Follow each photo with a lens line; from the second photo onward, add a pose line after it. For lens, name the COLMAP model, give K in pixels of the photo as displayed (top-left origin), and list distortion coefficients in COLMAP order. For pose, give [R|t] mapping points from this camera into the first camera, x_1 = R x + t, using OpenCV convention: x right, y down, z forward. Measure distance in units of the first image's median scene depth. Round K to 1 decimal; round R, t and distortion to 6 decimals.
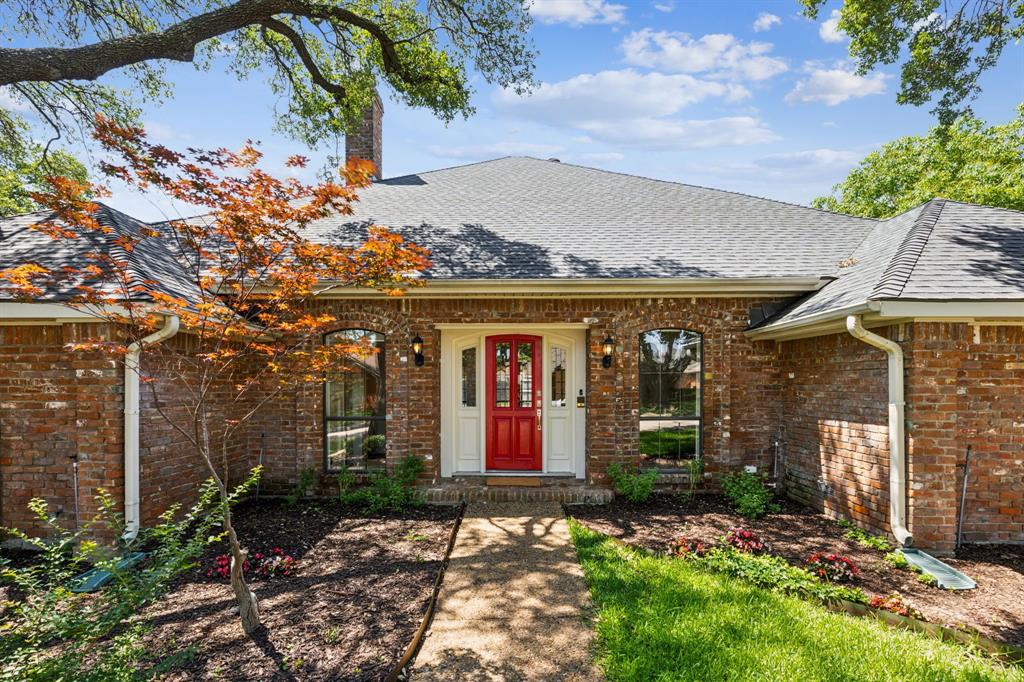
lens RADIAL K [[469.1, 0, 509.4], [0, 469.1, 345.2], [0, 0, 1]] dist [-0.001161, -0.000041]
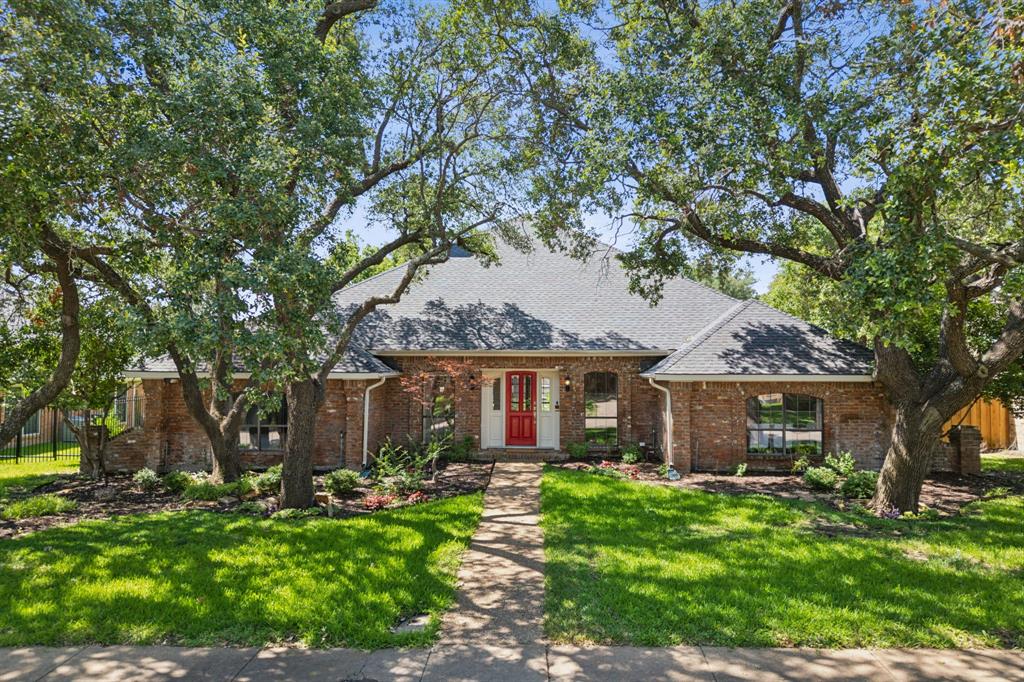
lens RADIAL K [[469.1, 0, 515.2], [0, 469.1, 338.1], [0, 0, 1]] dist [-0.001161, -0.000041]
pose [[0.999714, 0.002554, -0.023771, 0.033894], [-0.002686, 0.999981, -0.005550, -0.158991], [0.023757, 0.005613, 0.999702, -0.940114]]
